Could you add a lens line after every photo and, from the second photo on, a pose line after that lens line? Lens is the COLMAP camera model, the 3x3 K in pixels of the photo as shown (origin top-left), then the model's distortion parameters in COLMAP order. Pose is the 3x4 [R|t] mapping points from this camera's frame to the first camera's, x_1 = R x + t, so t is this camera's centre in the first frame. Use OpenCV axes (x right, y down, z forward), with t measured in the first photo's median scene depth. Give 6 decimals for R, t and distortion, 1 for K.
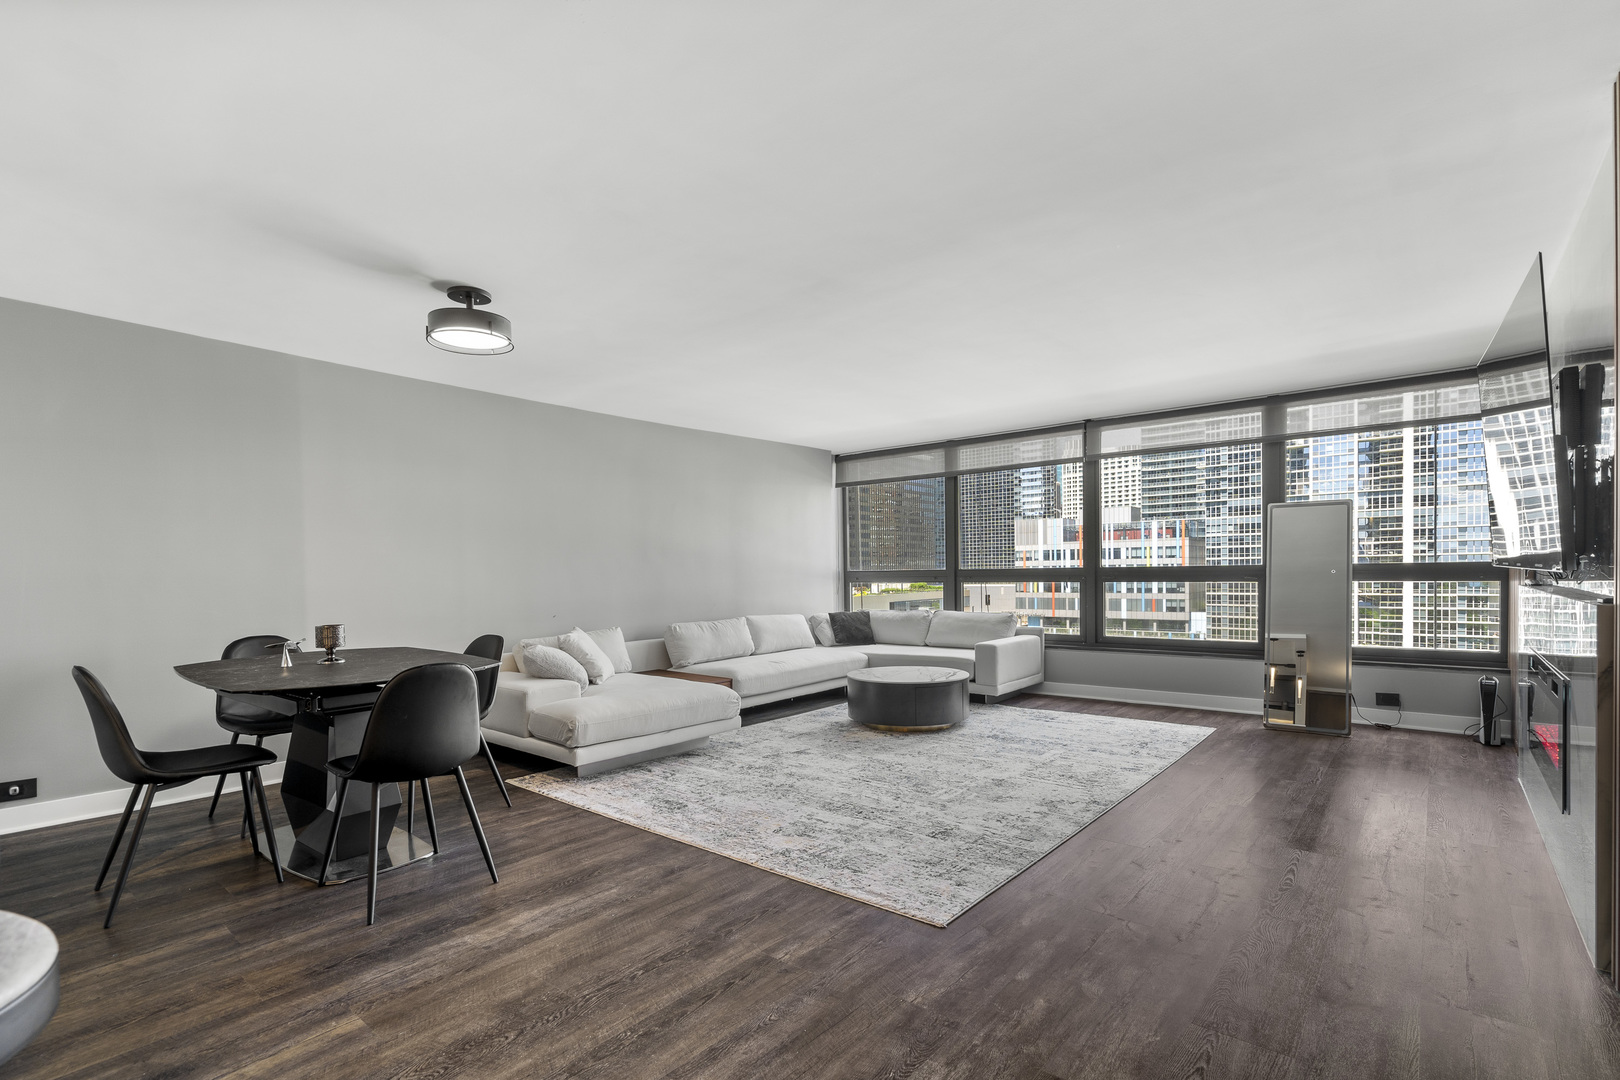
lens RADIAL K [[746.9, 0, 810.1], [0, 746.9, 602.6], [0, 0, 1]] dist [-0.005285, 0.001944]
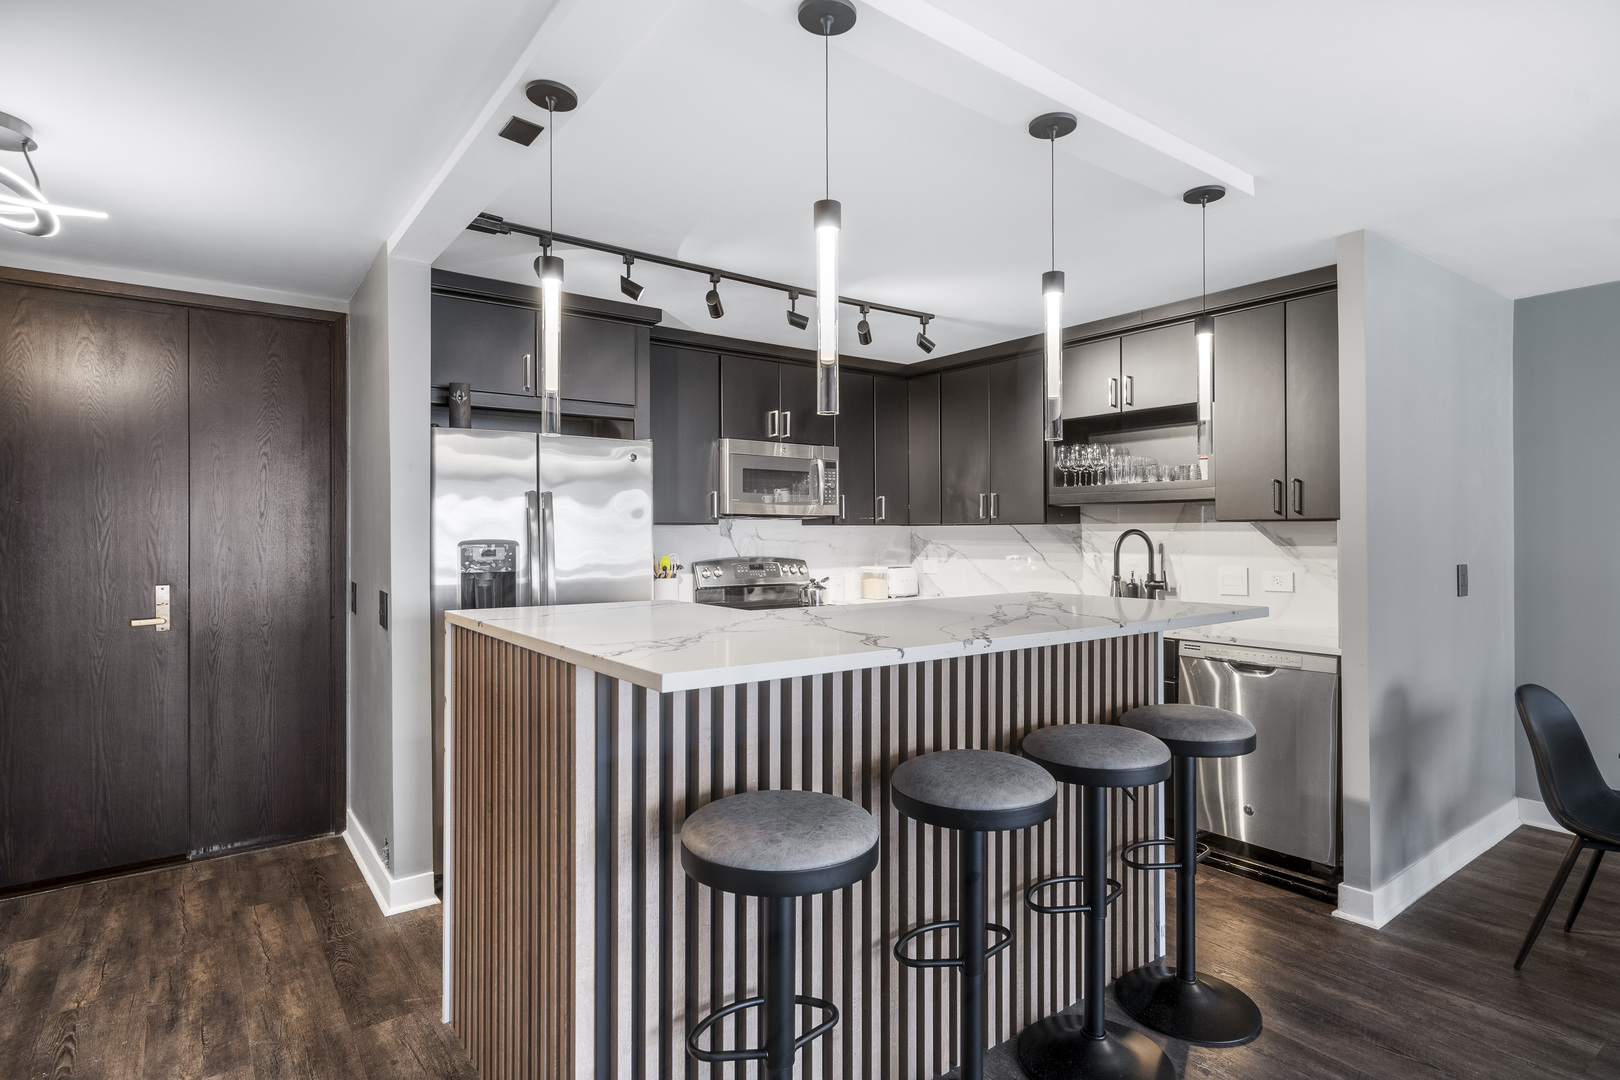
lens RADIAL K [[841.7, 0, 821.0], [0, 841.7, 529.1], [0, 0, 1]] dist [0.000055, 0.001020]
pose [[-0.228144, 0.013230, -0.973537, 0.148257], [-0.032899, 0.999232, 0.021289, -0.057825], [0.973071, 0.036885, -0.227534, 0.202578]]
